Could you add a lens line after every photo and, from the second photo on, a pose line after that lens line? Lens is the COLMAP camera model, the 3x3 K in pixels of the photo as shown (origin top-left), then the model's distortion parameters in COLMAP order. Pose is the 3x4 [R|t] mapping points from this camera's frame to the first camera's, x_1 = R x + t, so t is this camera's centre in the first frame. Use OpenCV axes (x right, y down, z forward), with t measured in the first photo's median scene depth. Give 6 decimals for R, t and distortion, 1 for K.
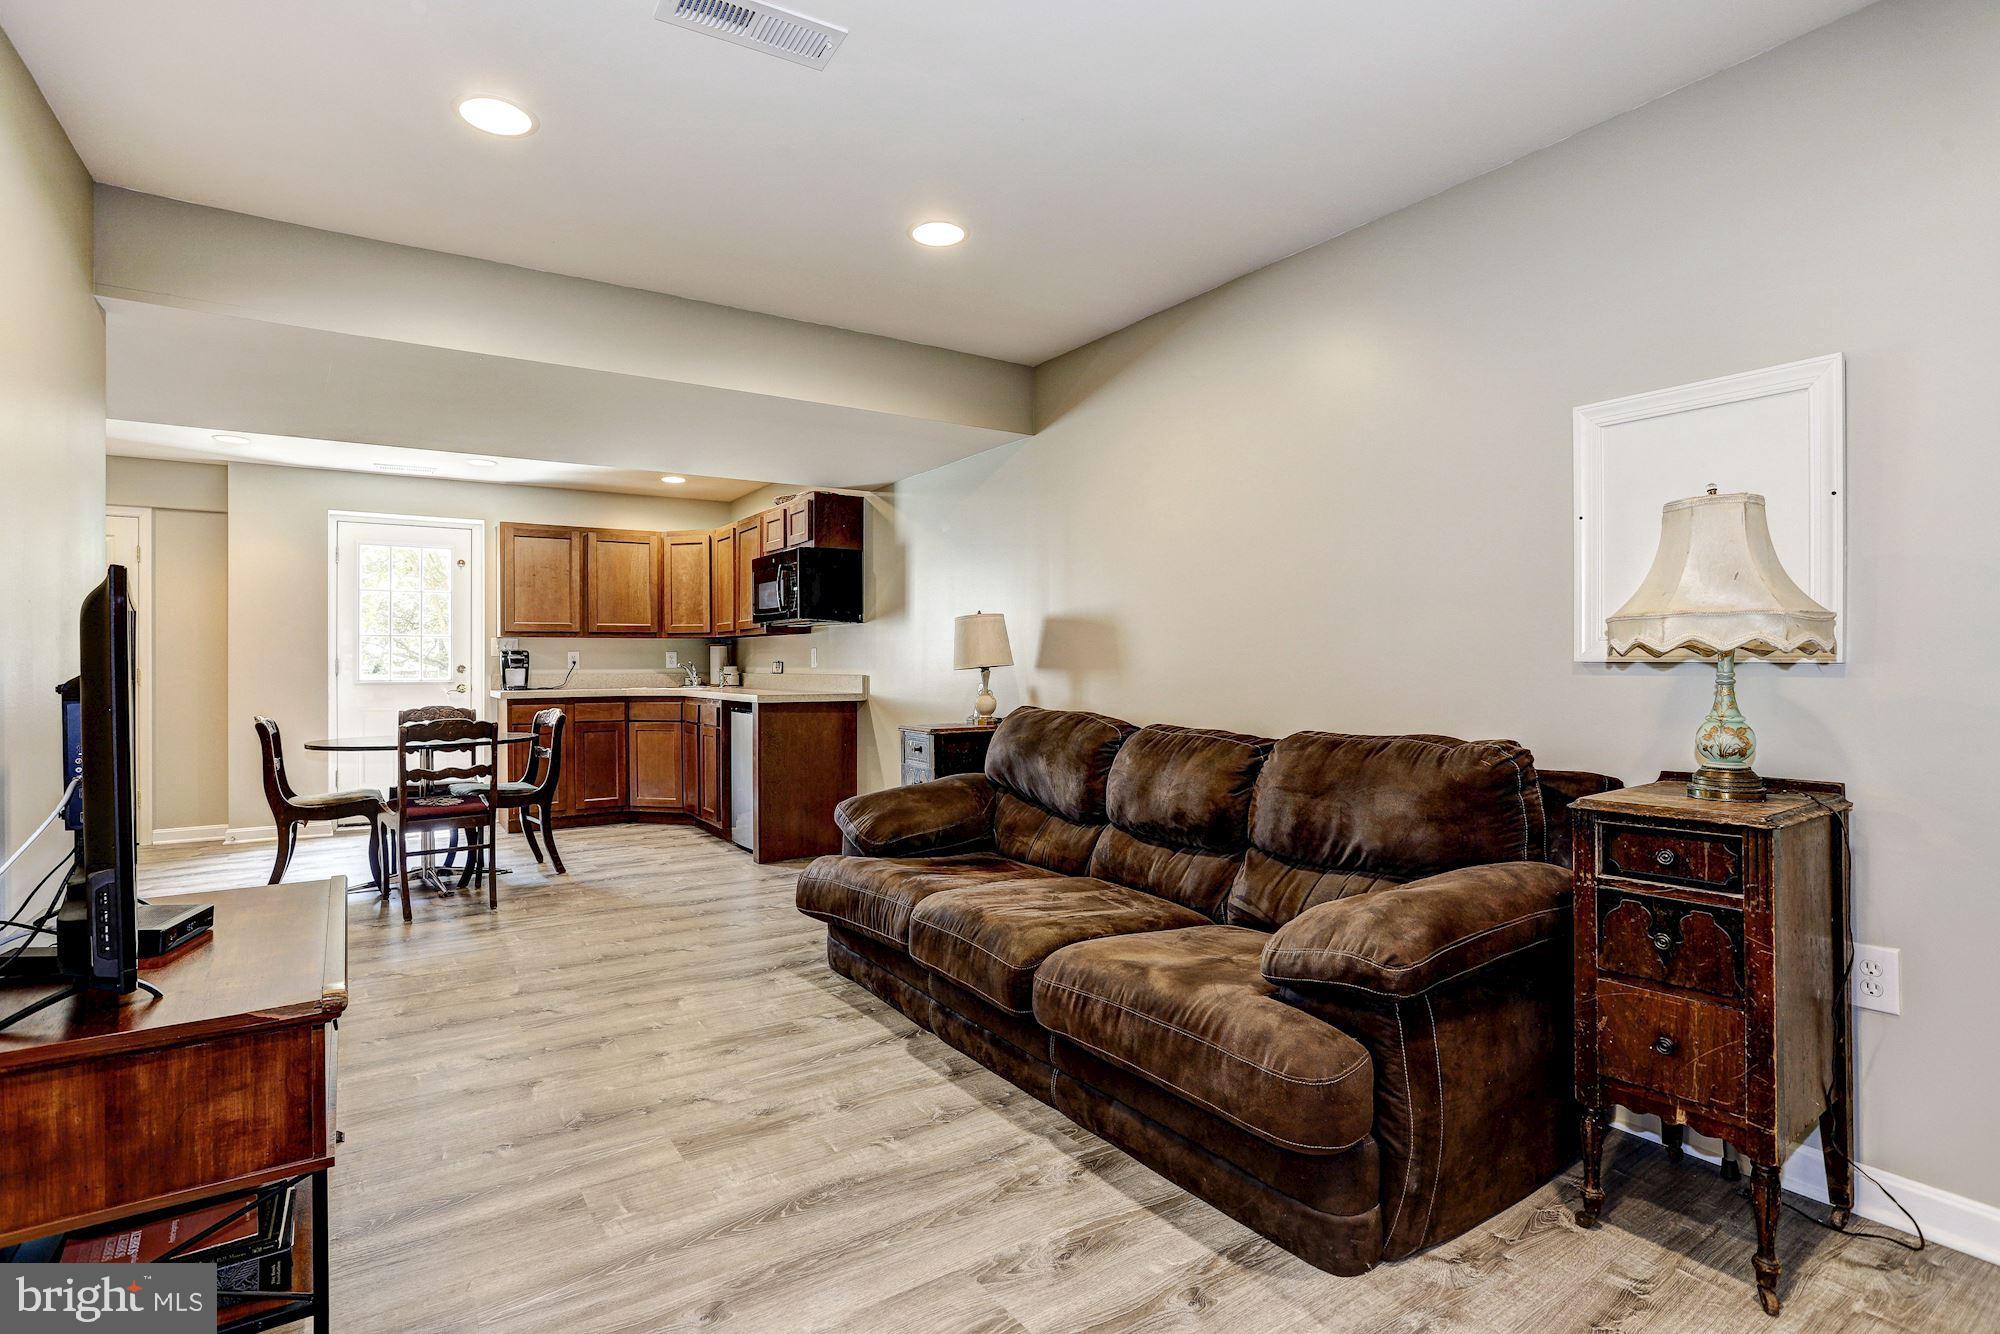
lens RADIAL K [[972.1, 0, 985.6], [0, 972.1, 665.4], [0, 0, 1]] dist [-0.067820, 0.033750]
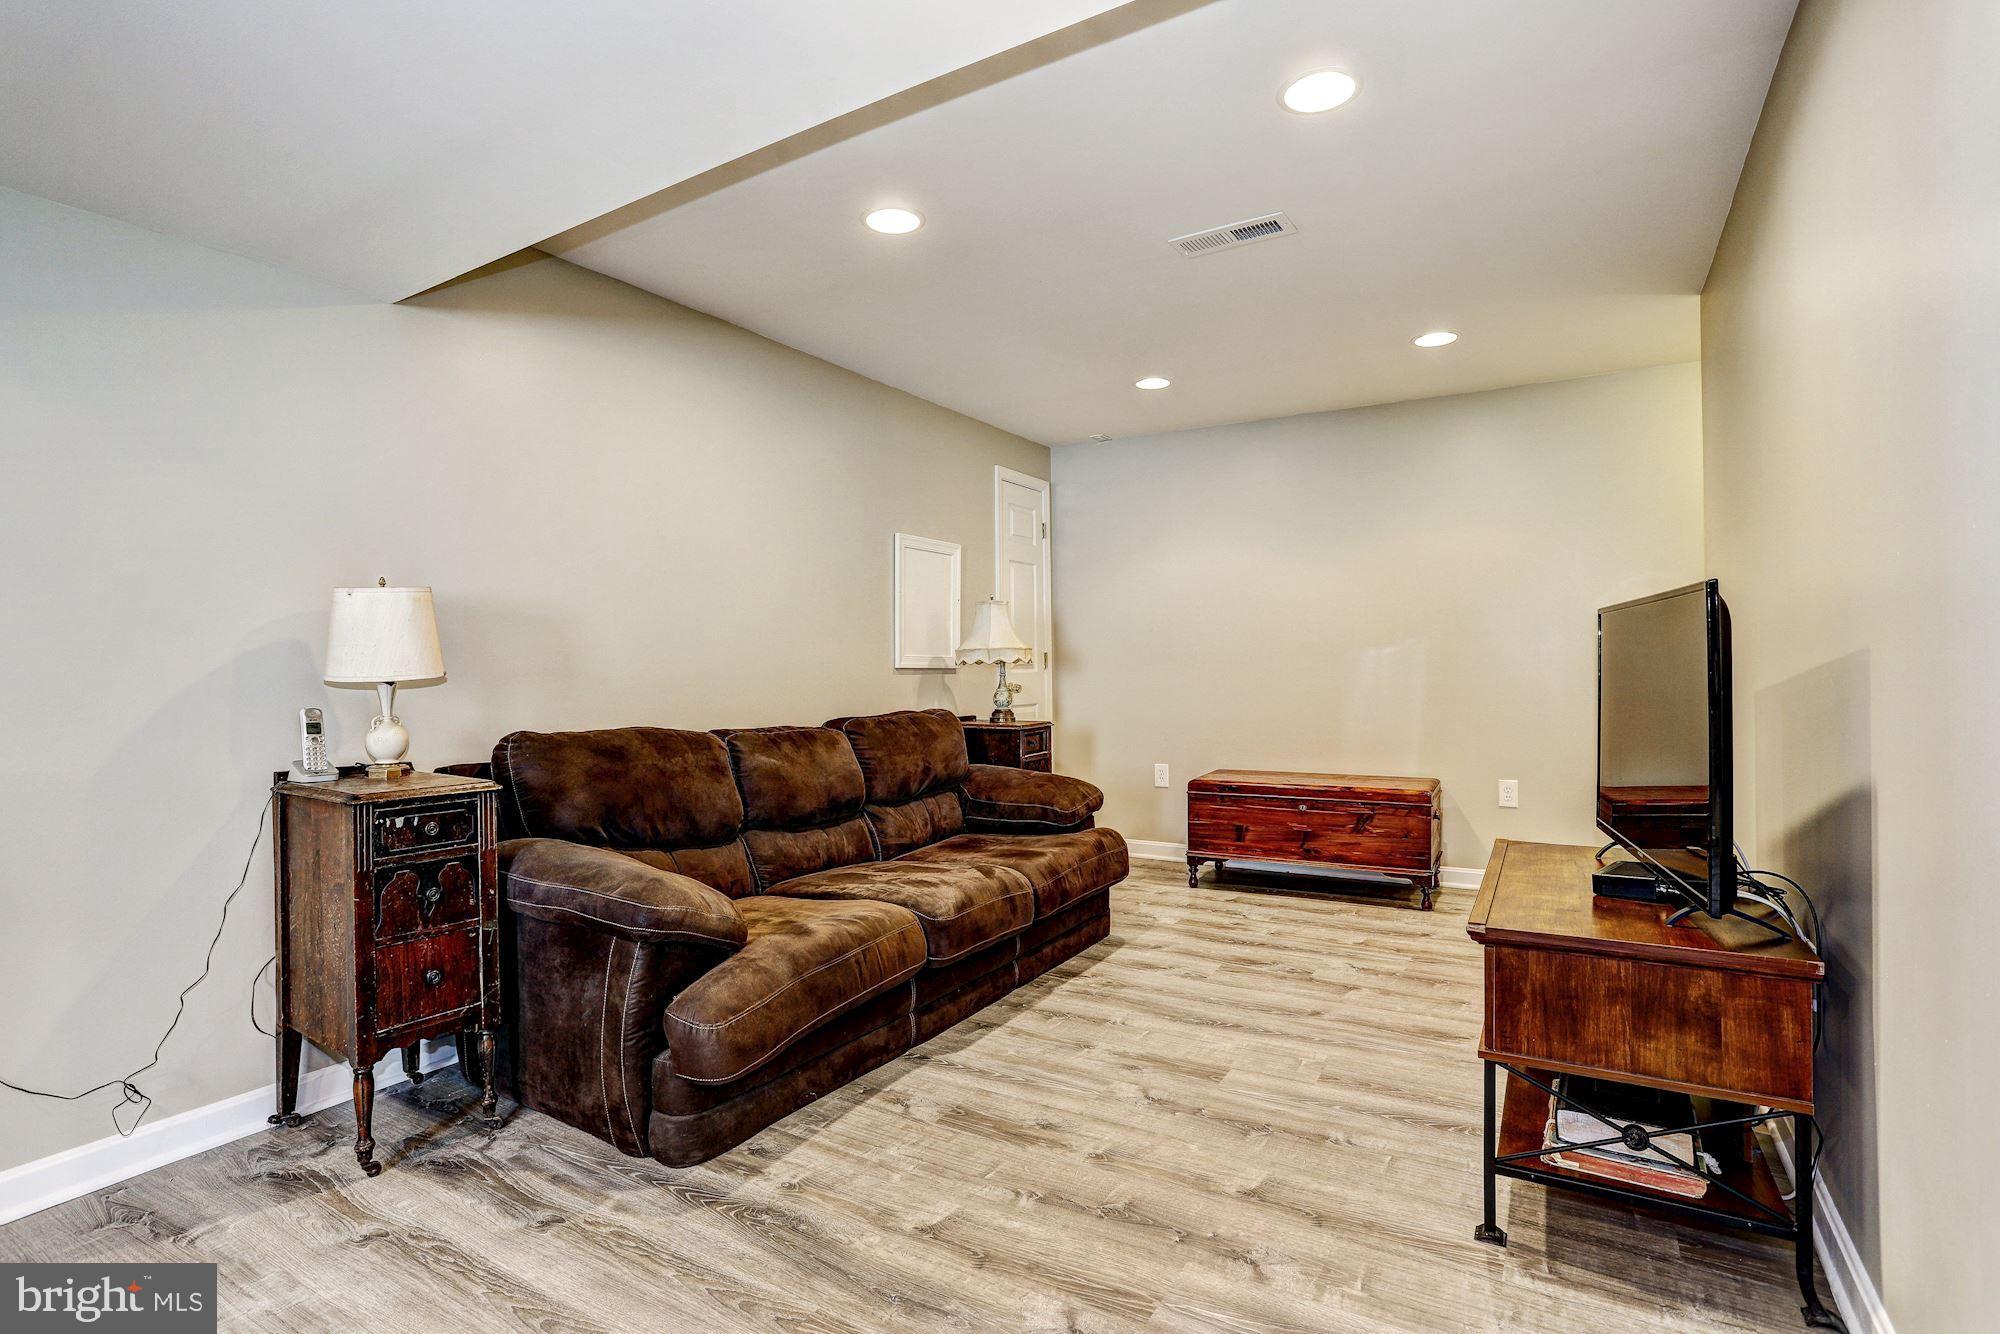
lens RADIAL K [[982.8, 0, 989.5], [0, 982.8, 663.8], [0, 0, 1]] dist [-0.050939, 0.029842]
pose [[-0.433463, 0.009131, 0.901125, -0.992857], [0.006505, 0.999954, -0.007003, 0.001964], [-0.901148, 0.002826, -0.433503, 1.374635]]
